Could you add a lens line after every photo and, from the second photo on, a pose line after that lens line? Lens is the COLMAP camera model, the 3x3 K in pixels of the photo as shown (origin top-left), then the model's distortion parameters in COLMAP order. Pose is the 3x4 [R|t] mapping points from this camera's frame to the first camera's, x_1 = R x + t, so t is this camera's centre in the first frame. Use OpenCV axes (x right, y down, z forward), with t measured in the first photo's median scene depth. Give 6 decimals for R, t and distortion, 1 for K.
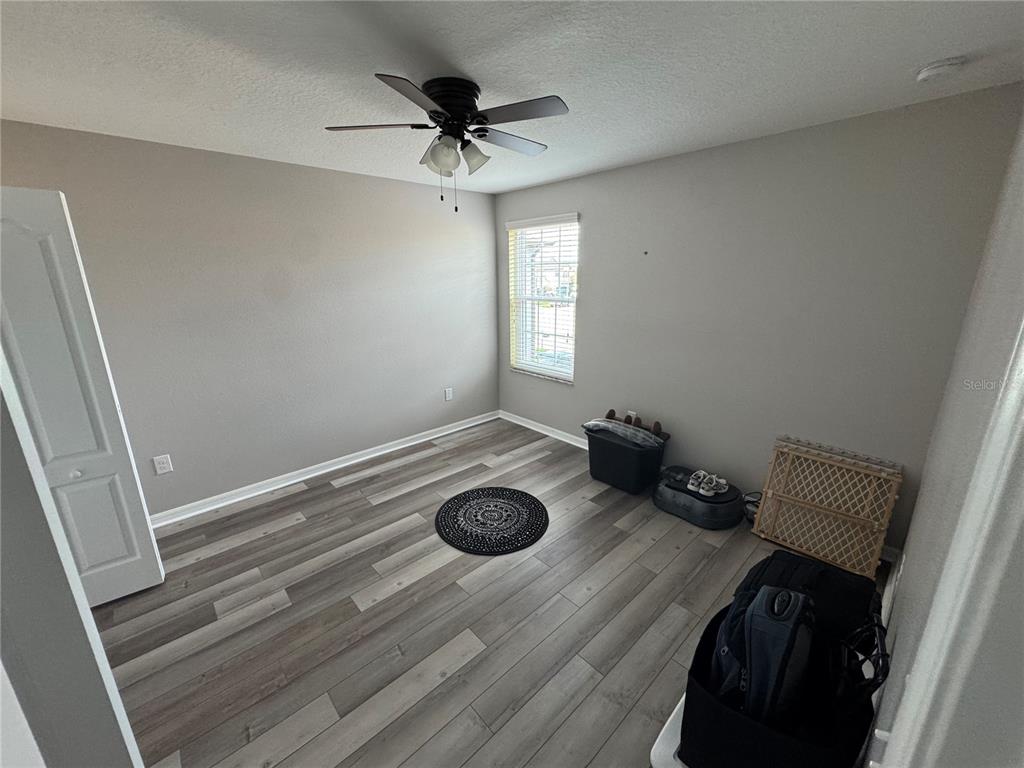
lens RADIAL K [[409.5, 0, 512.1], [0, 409.5, 385.5], [0, 0, 1]] dist [-0.003270, 0.001041]
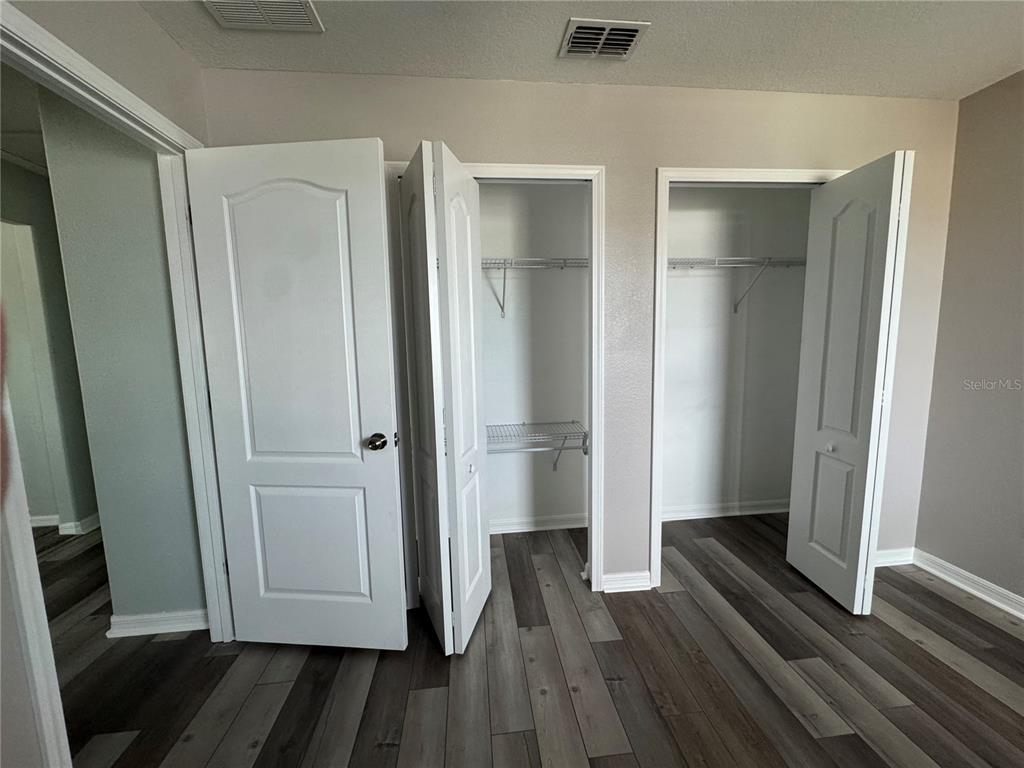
lens RADIAL K [[409.5, 0, 511.4], [0, 409.5, 383.5], [0, 0, 1]] dist [-0.003270, 0.001041]
pose [[-0.608800, 0.110849, -0.785541, 0.172988], [-0.182486, 0.944070, 0.274648, -0.061398], [0.772050, 0.310556, -0.554522, 0.834940]]
